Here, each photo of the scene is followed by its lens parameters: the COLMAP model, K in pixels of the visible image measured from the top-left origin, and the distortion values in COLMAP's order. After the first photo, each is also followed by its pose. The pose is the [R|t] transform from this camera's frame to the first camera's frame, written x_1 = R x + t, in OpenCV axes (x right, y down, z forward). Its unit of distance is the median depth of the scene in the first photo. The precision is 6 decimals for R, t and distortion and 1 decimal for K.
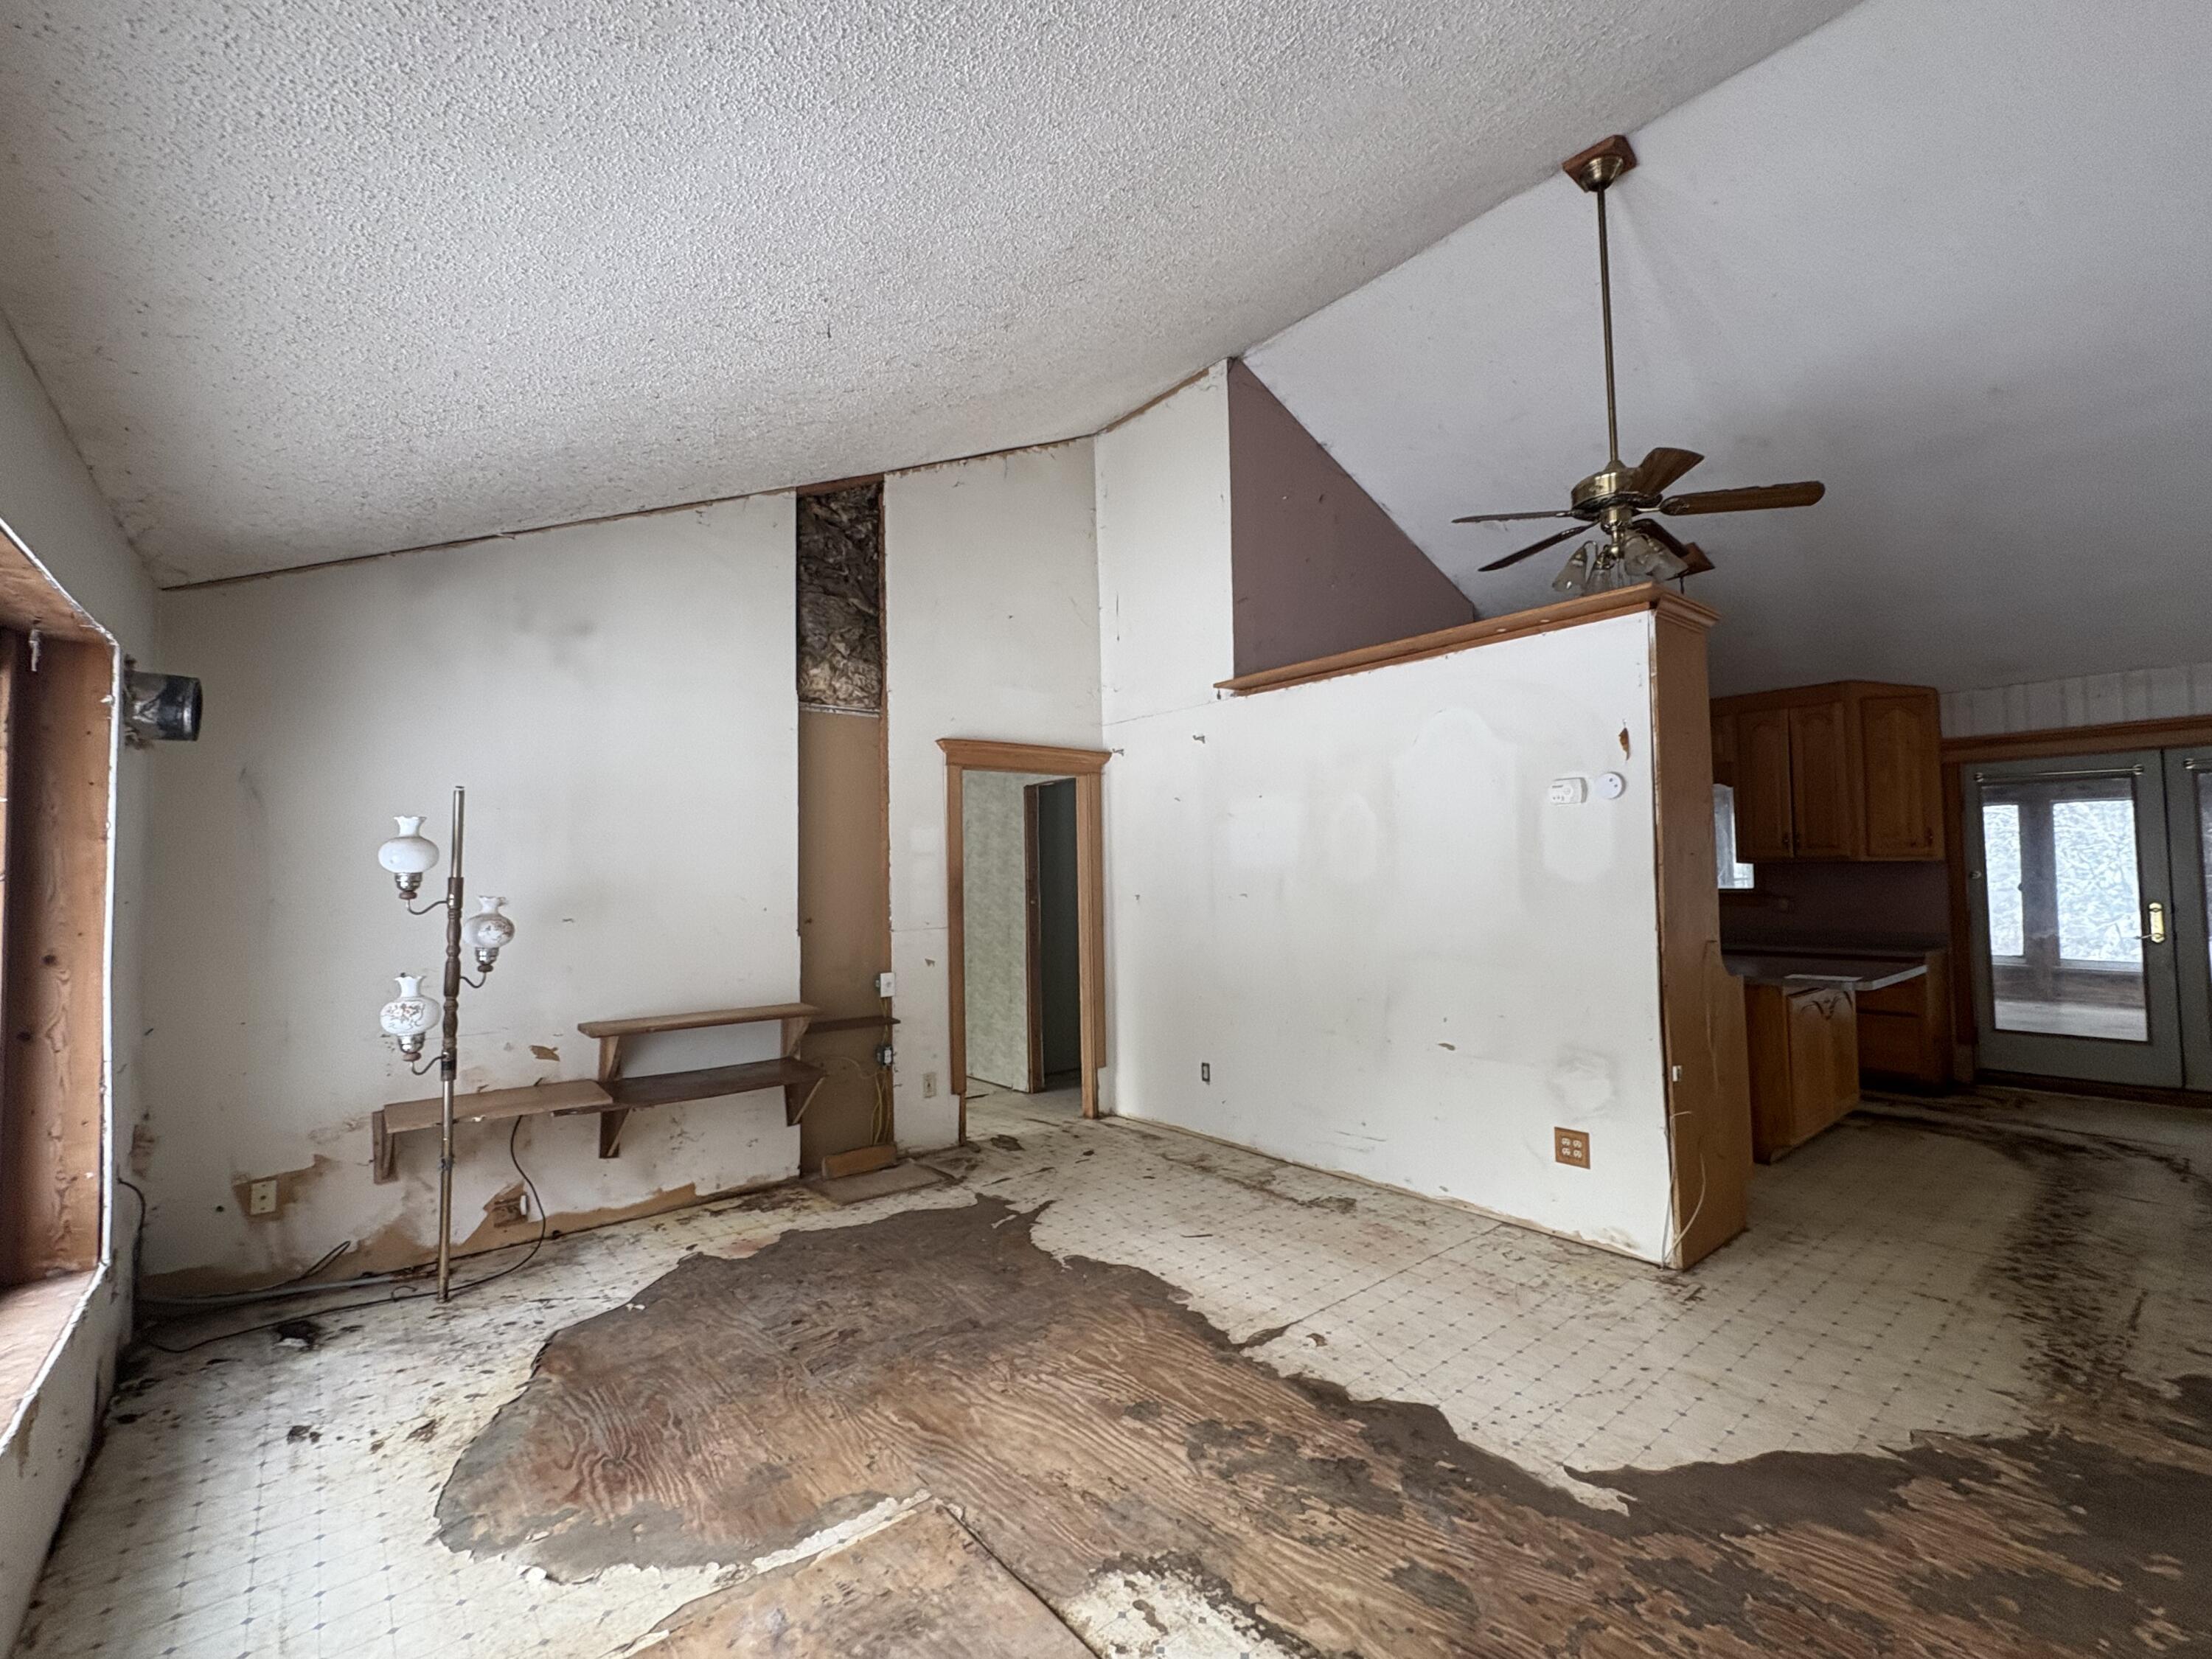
lens RADIAL K [[967.8, 0, 1109.1], [0, 967.8, 831.7], [0, 0, 1]] dist [-0.001022, 0.000291]
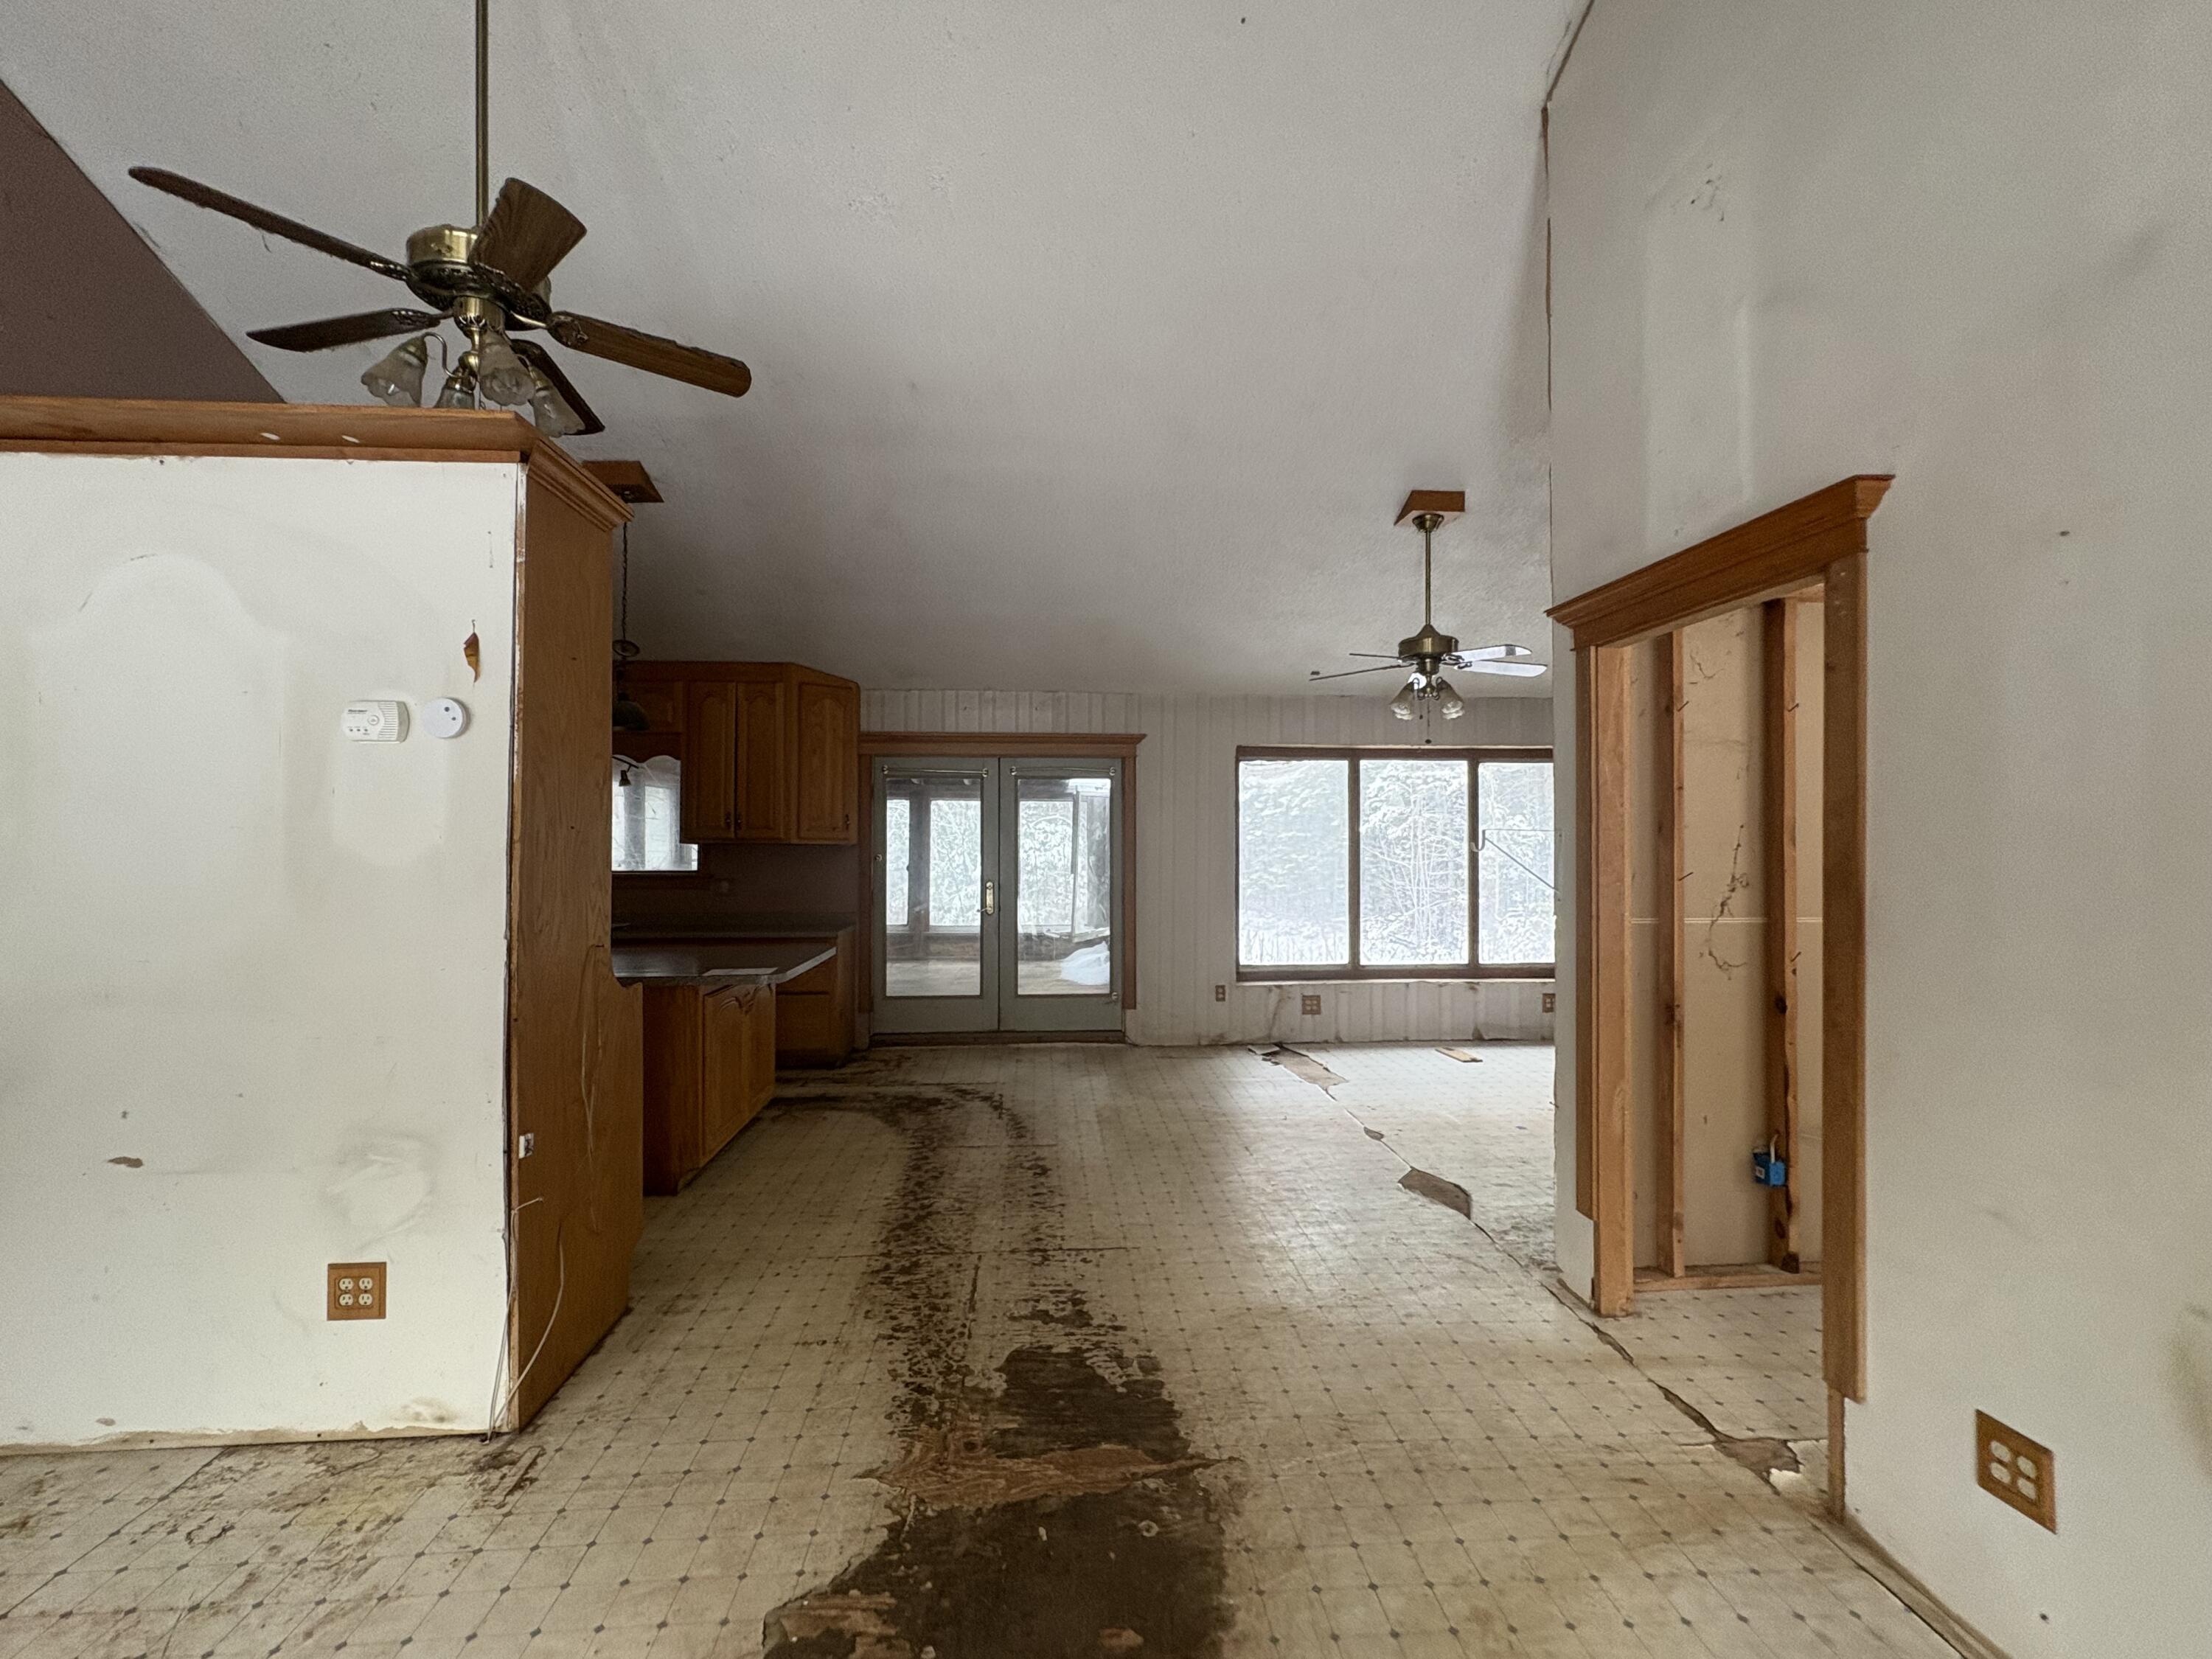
lens RADIAL K [[967.8, 0, 1109.1], [0, 967.8, 831.7], [0, 0, 1]] dist [-0.001022, 0.000291]
pose [[0.573486, 0.028606, 0.818716, 0.230396], [-0.046286, 0.998925, -0.002481, 0.008820], [-0.817907, -0.036472, 0.574193, 0.247113]]
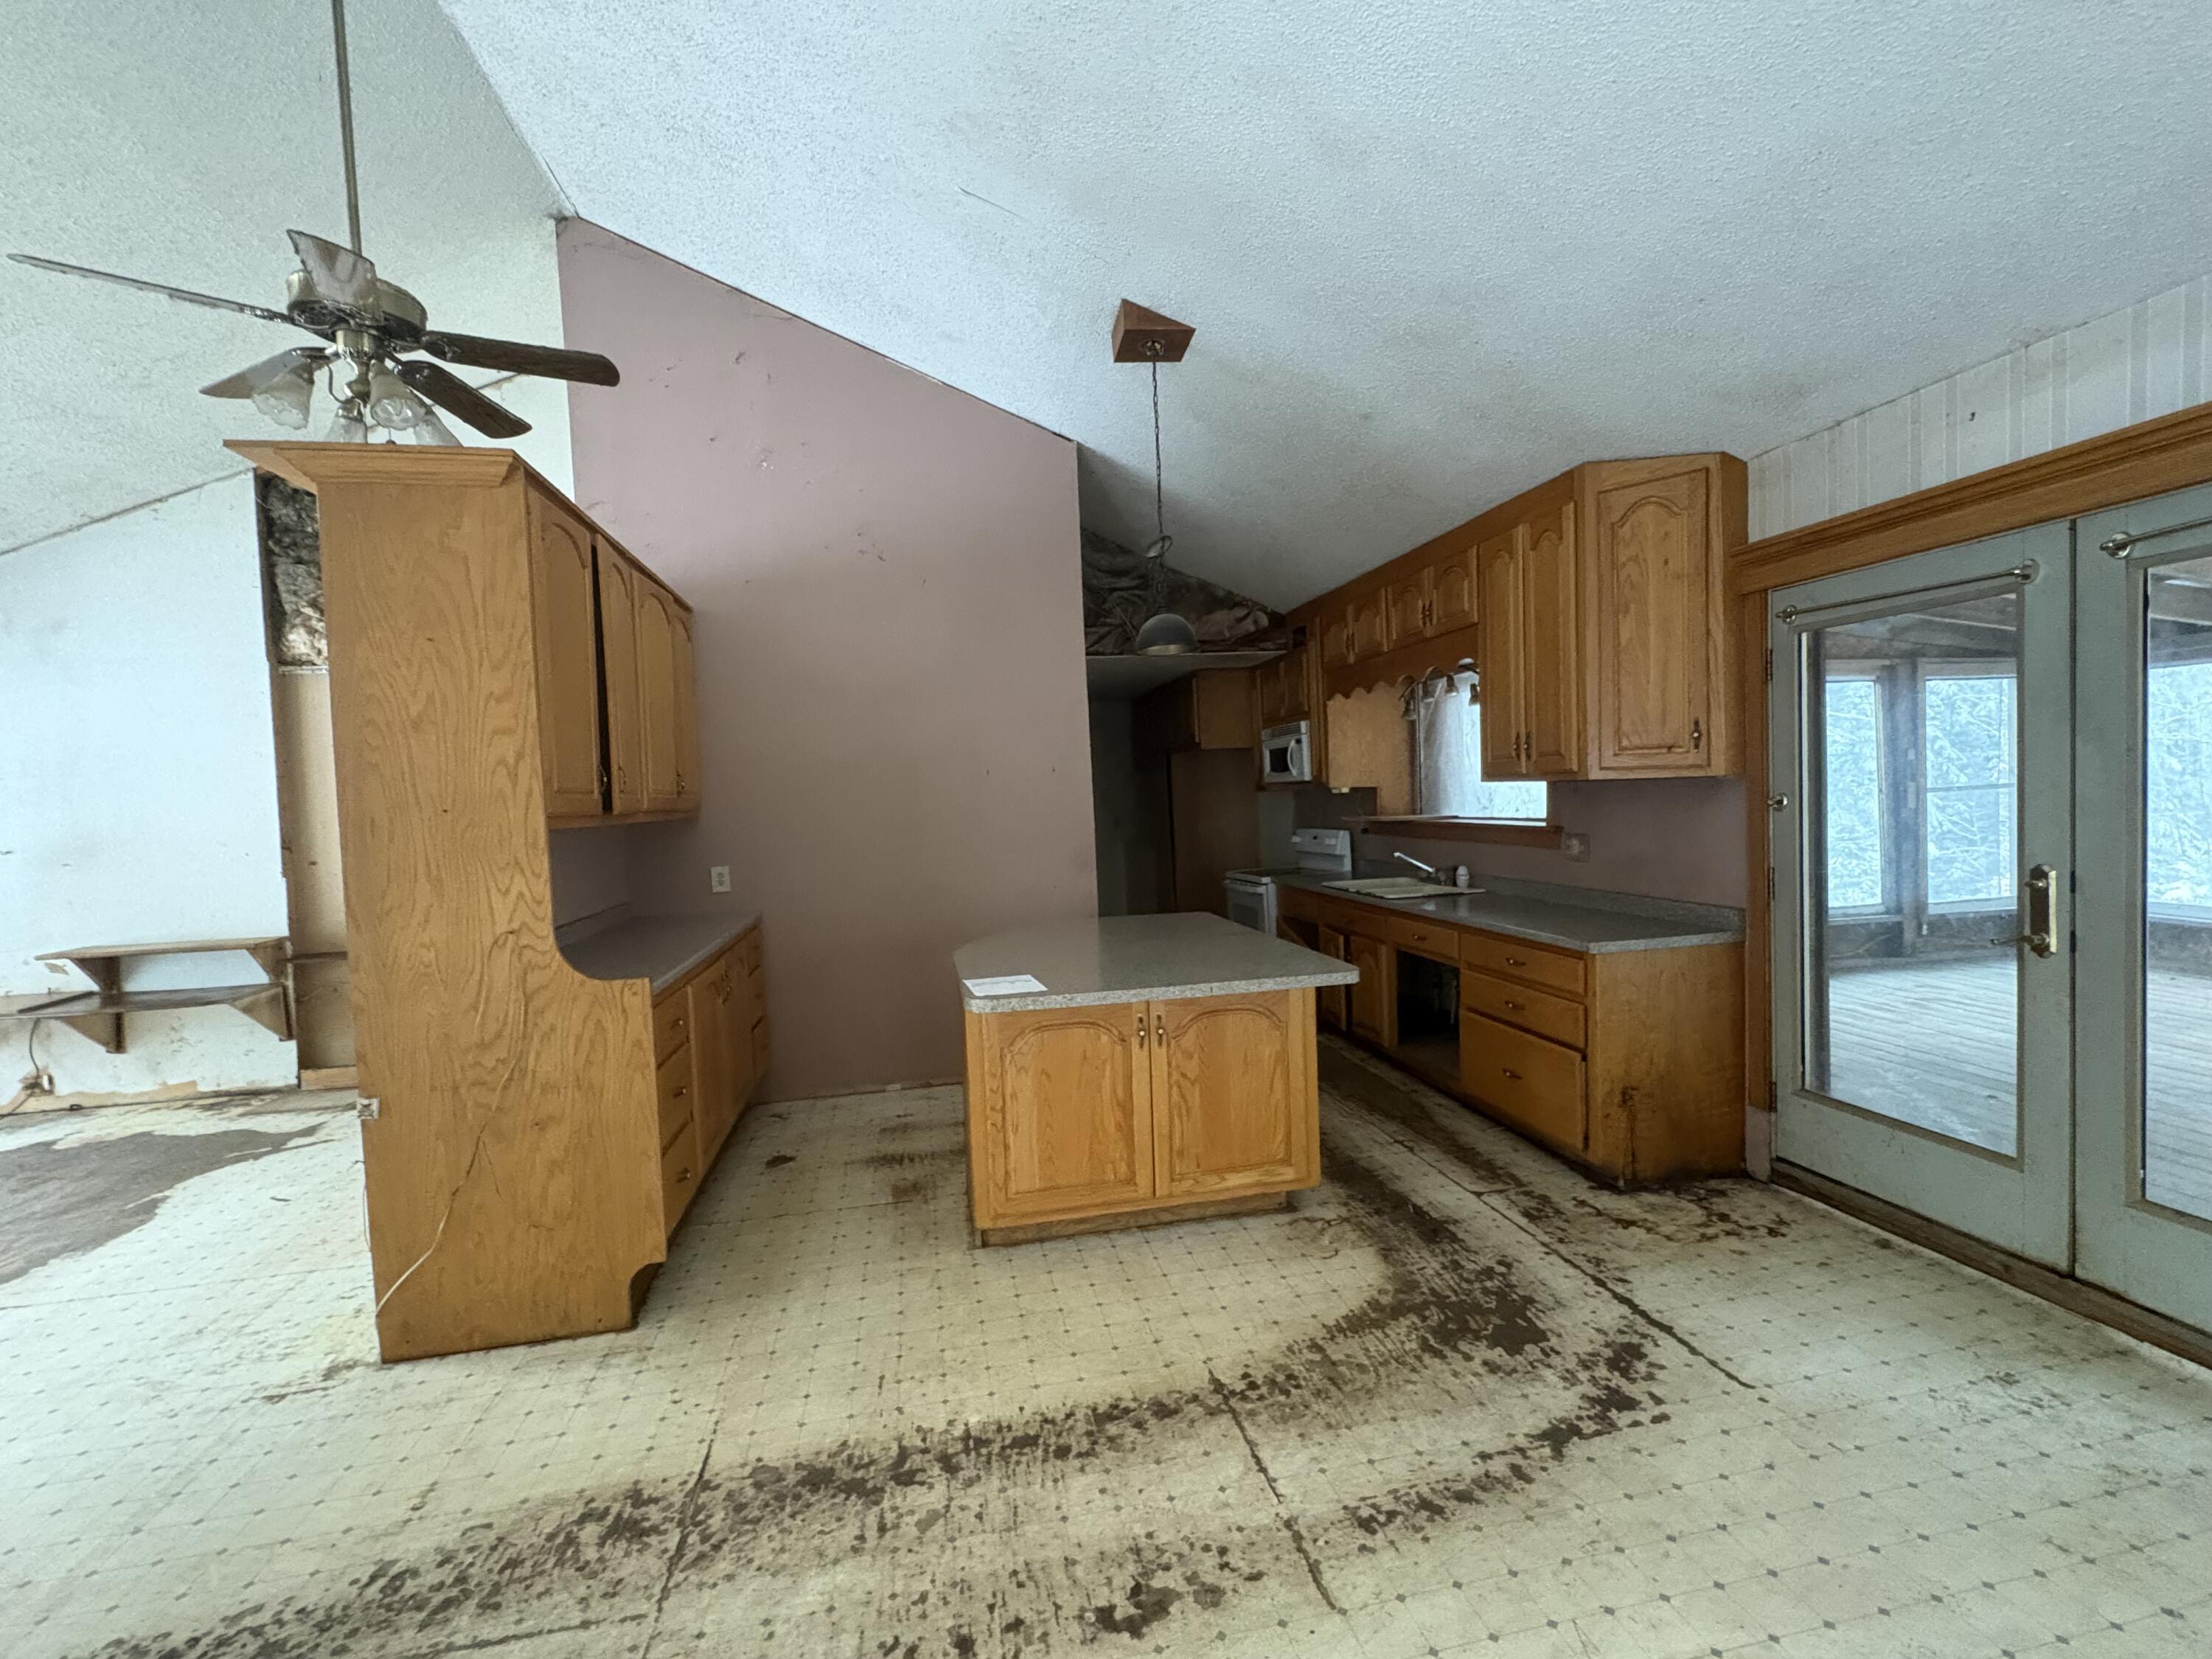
lens RADIAL K [[967.8, 0, 1109.1], [0, 967.8, 831.7], [0, 0, 1]] dist [-0.001022, 0.000291]
pose [[0.882348, 0.002631, -0.470589, 1.300756], [0.043594, 0.995228, 0.087302, -0.002017], [0.468573, -0.097546, 0.878023, 0.571765]]
